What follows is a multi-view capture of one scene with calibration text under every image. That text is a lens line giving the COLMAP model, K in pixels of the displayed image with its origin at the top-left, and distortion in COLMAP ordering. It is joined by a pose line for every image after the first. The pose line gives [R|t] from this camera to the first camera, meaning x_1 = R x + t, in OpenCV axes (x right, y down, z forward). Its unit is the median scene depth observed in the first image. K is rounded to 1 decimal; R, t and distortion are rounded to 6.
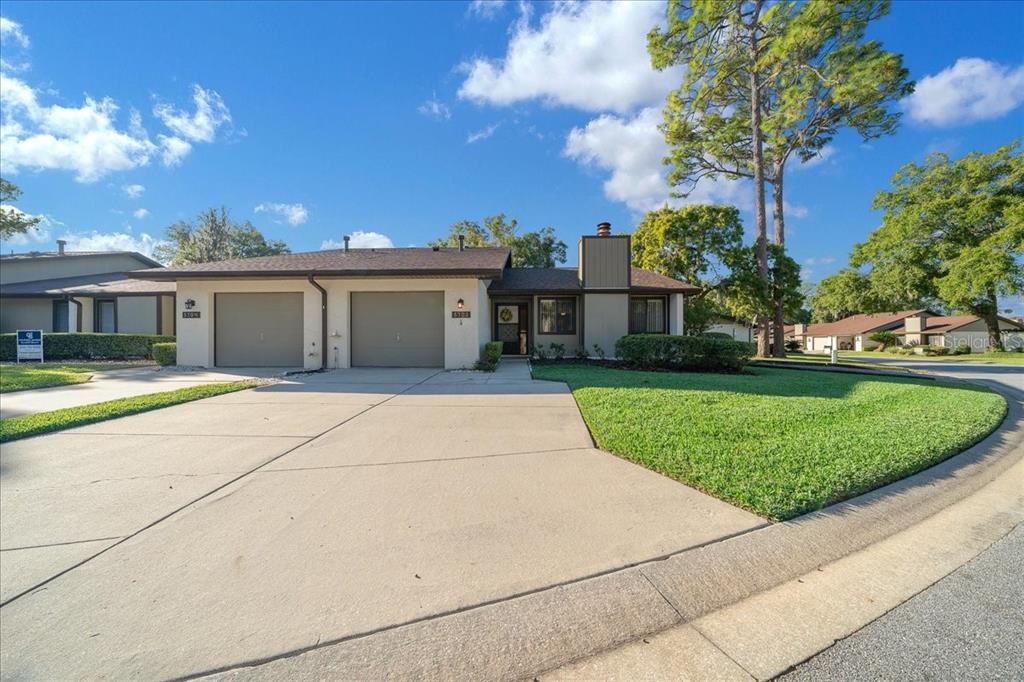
lens RADIAL K [[441.2, 0, 507.4], [0, 441.2, 333.5], [0, 0, 1]] dist [-0.010339, 0.000028]
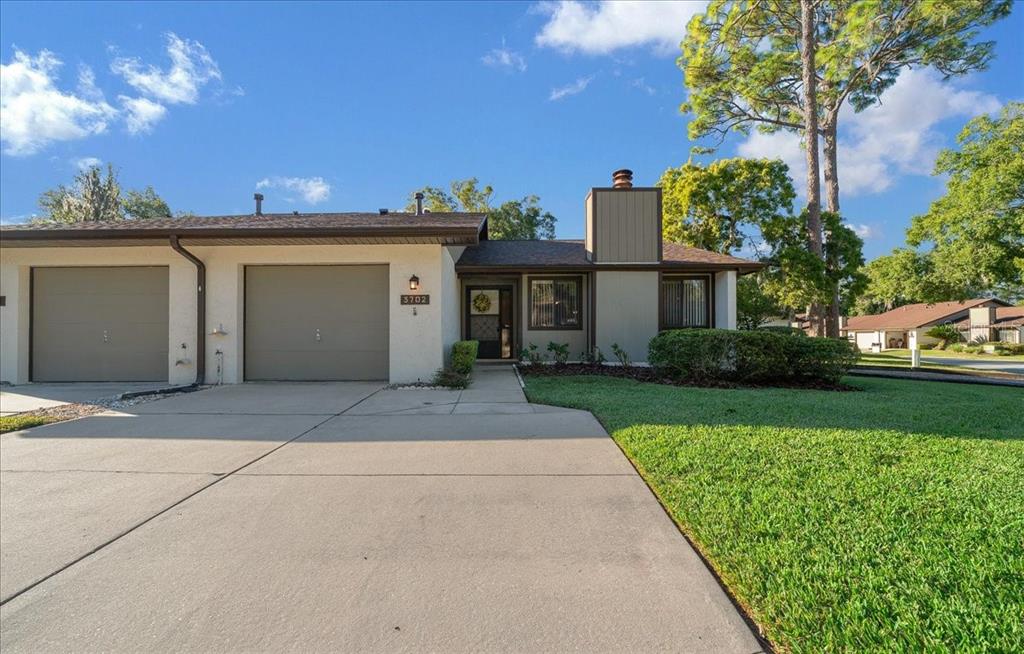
lens RADIAL K [[489.1, 0, 496.1], [0, 489.1, 330.5], [0, 0, 1]] dist [-0.011182, 0.000866]
pose [[0.999329, -0.003264, 0.036474, -0.007405], [0.003190, 0.999993, 0.002091, 0.000744], [-0.036480, -0.001973, 0.999332, 0.172758]]
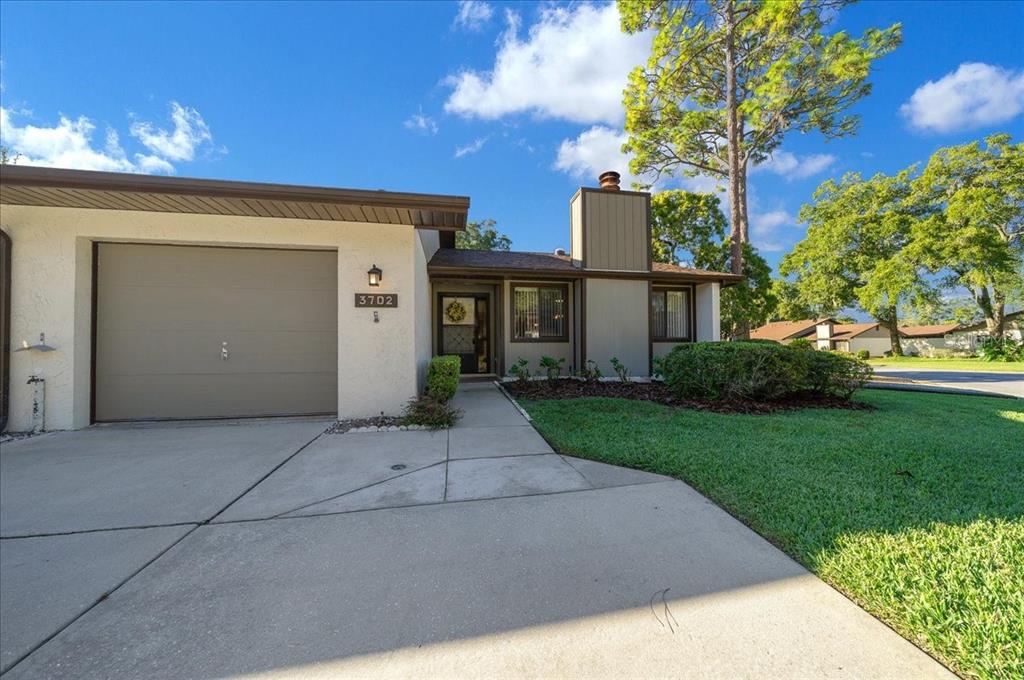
lens RADIAL K [[375.5, 0, 523.6], [0, 375.5, 339.6], [0, 0, 1]] dist [-0.008541, 0.000011]
pose [[0.970391, -0.001684, 0.241535, -0.030999], [0.002141, 0.999996, -0.001631, -0.000556], [-0.241531, 0.002100, 0.970391, 0.361471]]
